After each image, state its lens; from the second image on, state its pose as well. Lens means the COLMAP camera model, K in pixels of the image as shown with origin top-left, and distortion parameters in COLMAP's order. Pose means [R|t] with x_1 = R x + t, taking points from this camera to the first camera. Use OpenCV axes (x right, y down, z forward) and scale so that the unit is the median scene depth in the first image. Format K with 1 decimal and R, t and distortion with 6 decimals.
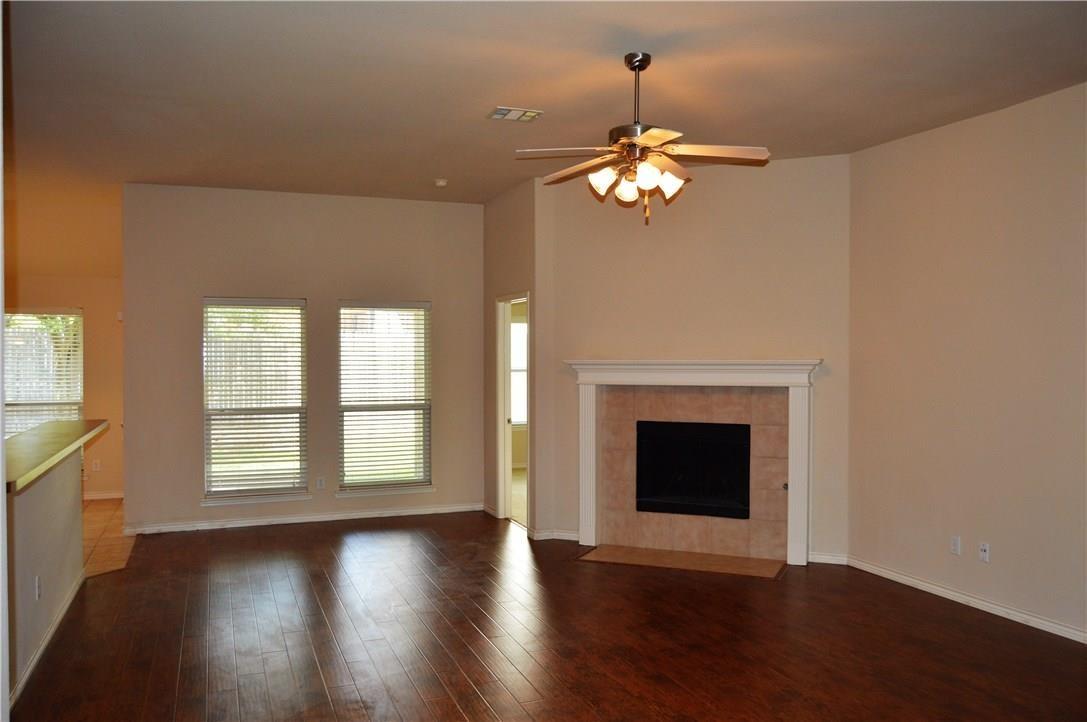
lens RADIAL K [[884.8, 0, 552.1], [0, 884.8, 355.3], [0, 0, 1]] dist [-0.010123, 0.003228]
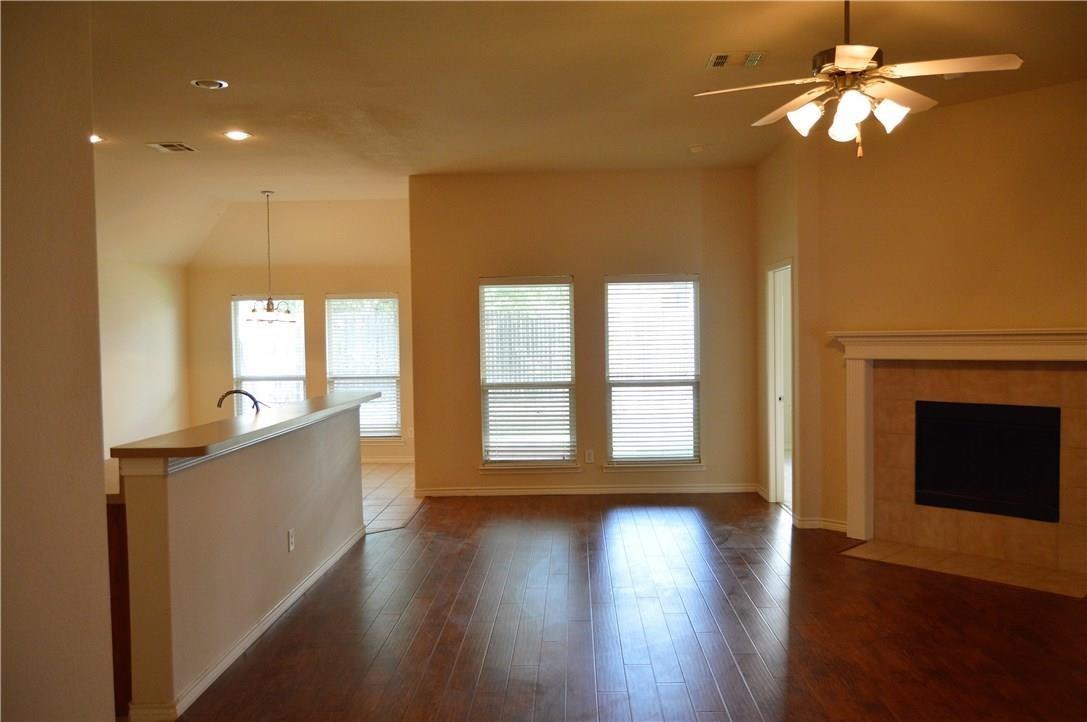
lens RADIAL K [[864.9, 0, 543.5], [0, 864.9, 361.0], [0, 0, 1]] dist [-0.011641, 0.001031]
pose [[0.918517, -0.001819, -0.395377, 0.092540], [0.015360, 0.999399, 0.031086, 0.003064], [0.395082, -0.034626, 0.917993, 0.077943]]
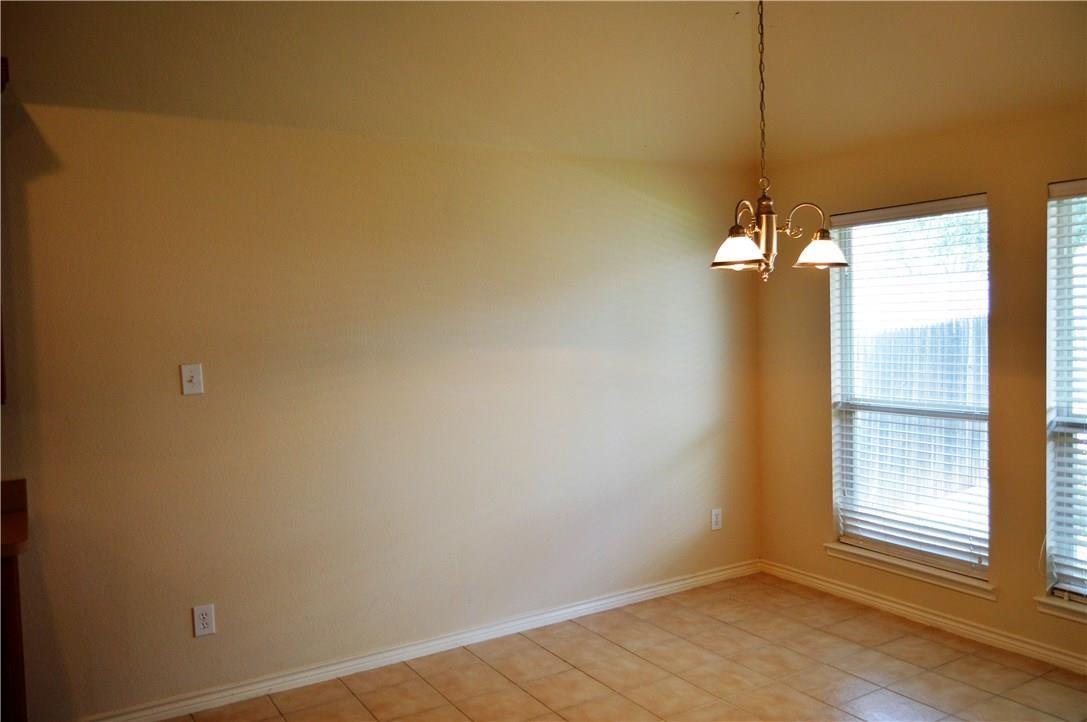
lens RADIAL K [[849.4, 0, 557.2], [0, 849.4, 360.5], [0, 0, 1]] dist [-0.003537, 0.002264]
pose [[0.183278, 0.040571, -0.982224, -0.365298], [0.027565, 0.998543, 0.046388, 0.002357], [0.982675, -0.035577, 0.181893, 0.872740]]
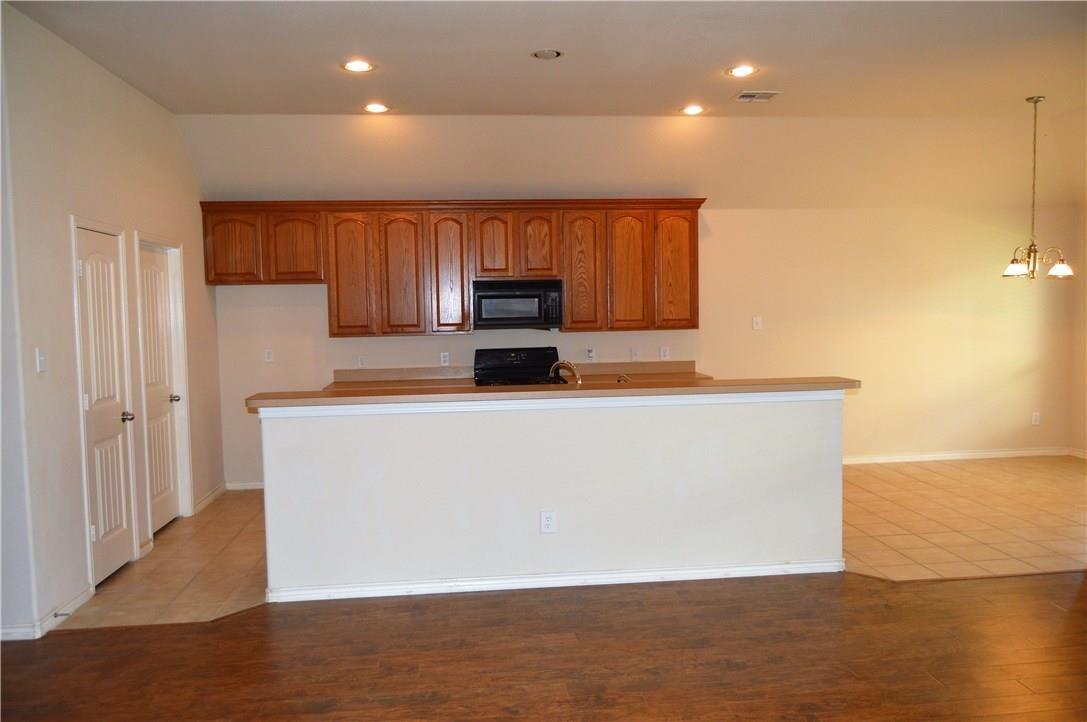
lens RADIAL K [[849.4, 0, 557.2], [0, 849.4, 360.5], [0, 0, 1]] dist [-0.003537, 0.002264]
pose [[-0.261581, 0.070042, -0.962637, 0.240591], [0.017289, 0.997543, 0.067884, -0.001624], [0.965027, 0.001114, -0.262150, 0.798110]]
